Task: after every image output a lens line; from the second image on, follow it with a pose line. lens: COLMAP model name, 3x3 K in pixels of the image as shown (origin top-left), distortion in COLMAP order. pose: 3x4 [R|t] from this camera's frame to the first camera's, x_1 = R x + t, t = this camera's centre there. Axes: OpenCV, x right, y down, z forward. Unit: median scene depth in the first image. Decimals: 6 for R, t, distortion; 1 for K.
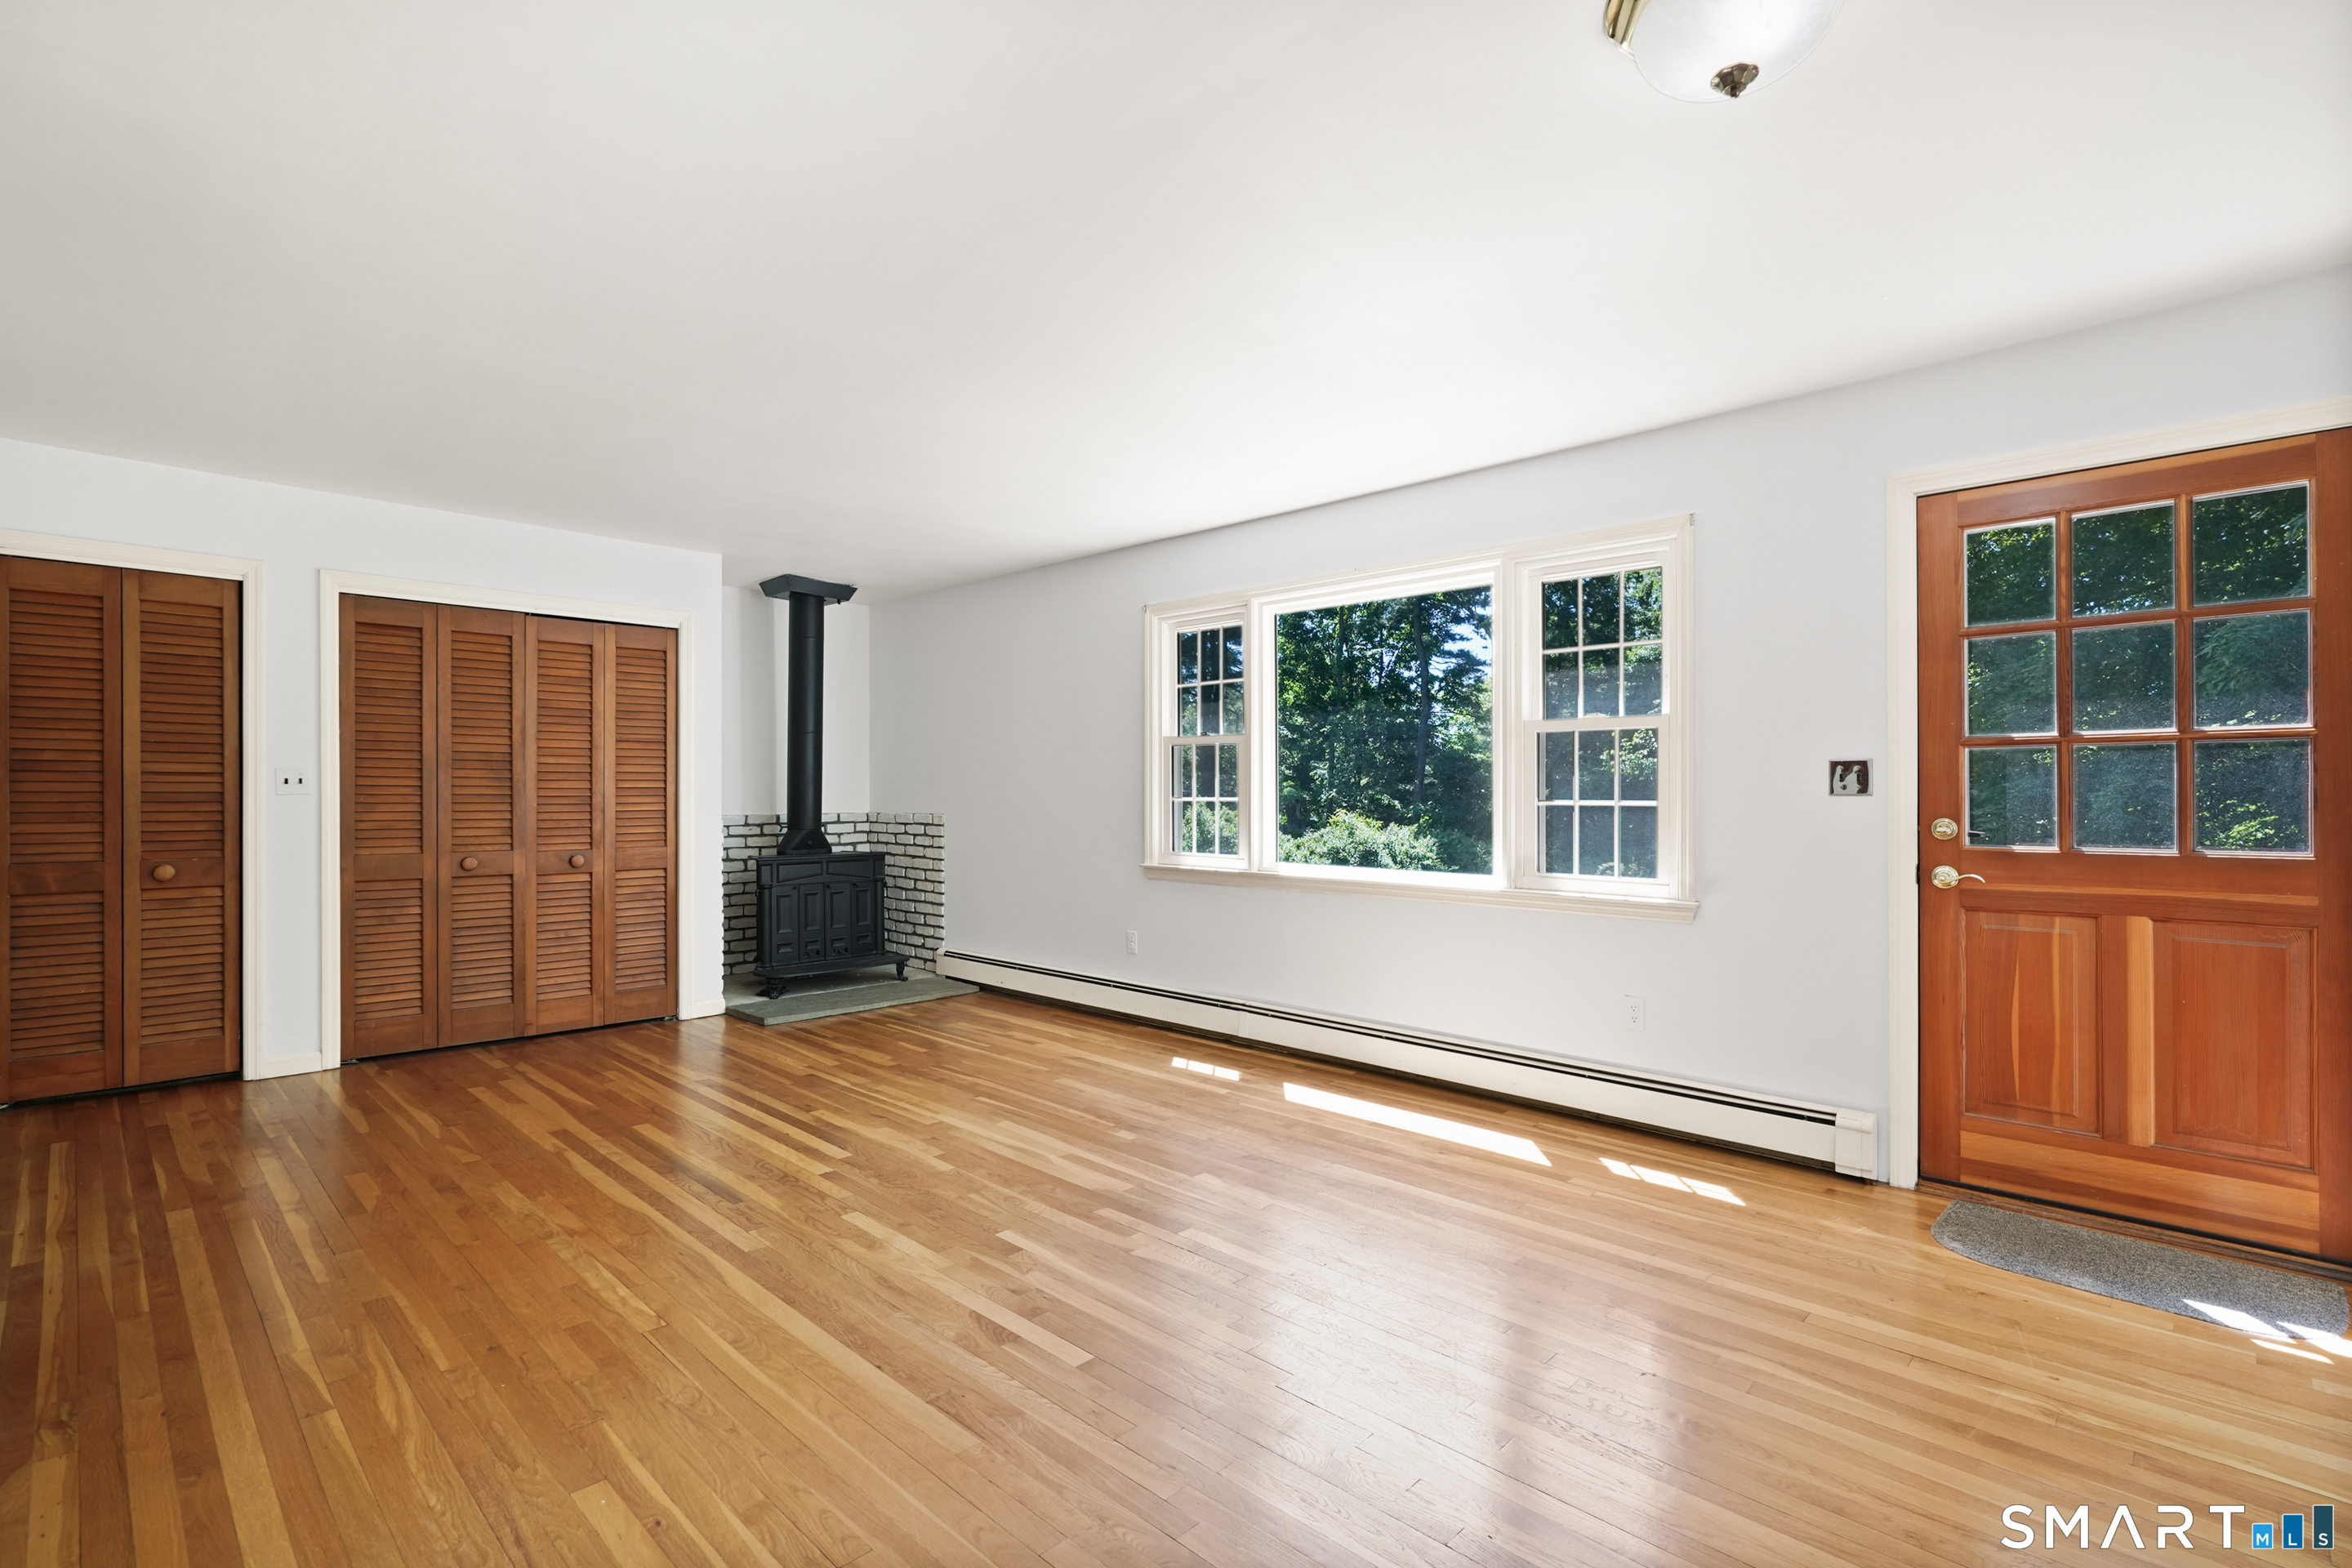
lens RADIAL K [[1087.3, 0, 1147.8], [0, 1087.3, 808.0], [0, 0, 1]] dist [-0.023319, 0.009158]
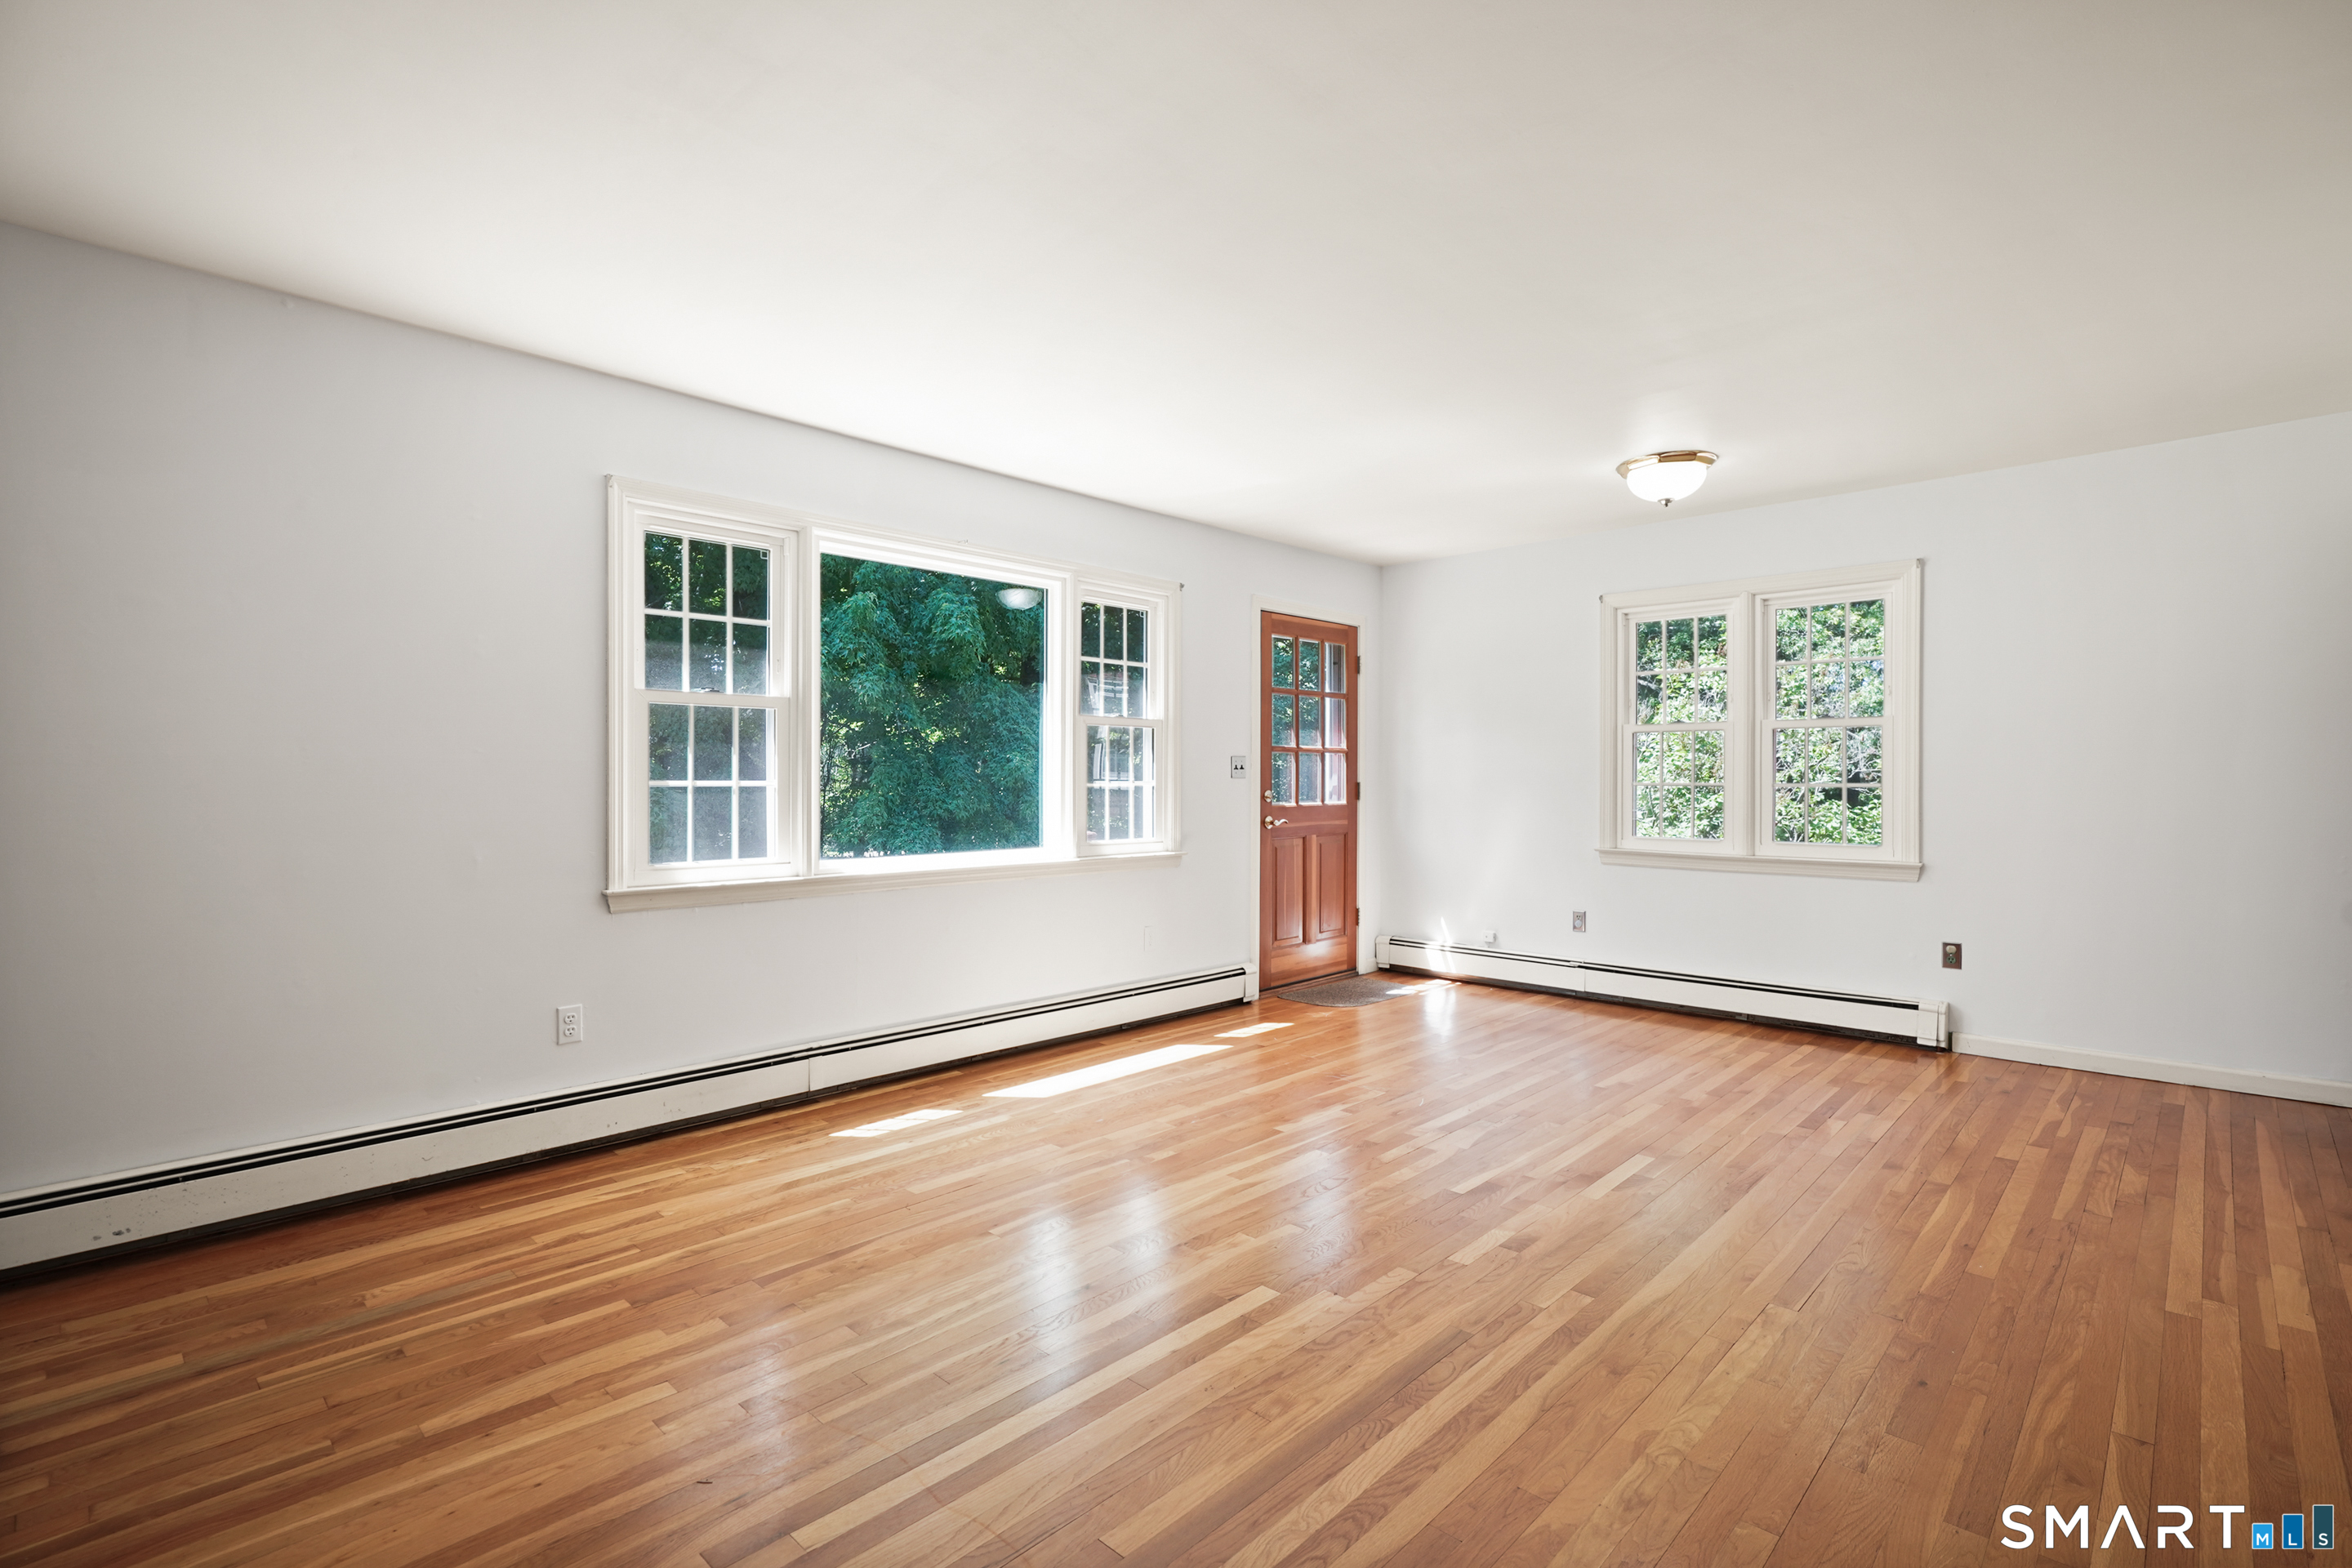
lens RADIAL K [[1113.9, 0, 1176.0], [0, 1113.9, 784.0], [0, 0, 1]] dist [0.023240, 0.000202]
pose [[-0.043650, -0.009144, 0.999005, -0.796848], [0.007571, 0.999926, 0.009484, -0.013992], [-0.999018, 0.007977, -0.043577, 0.862757]]
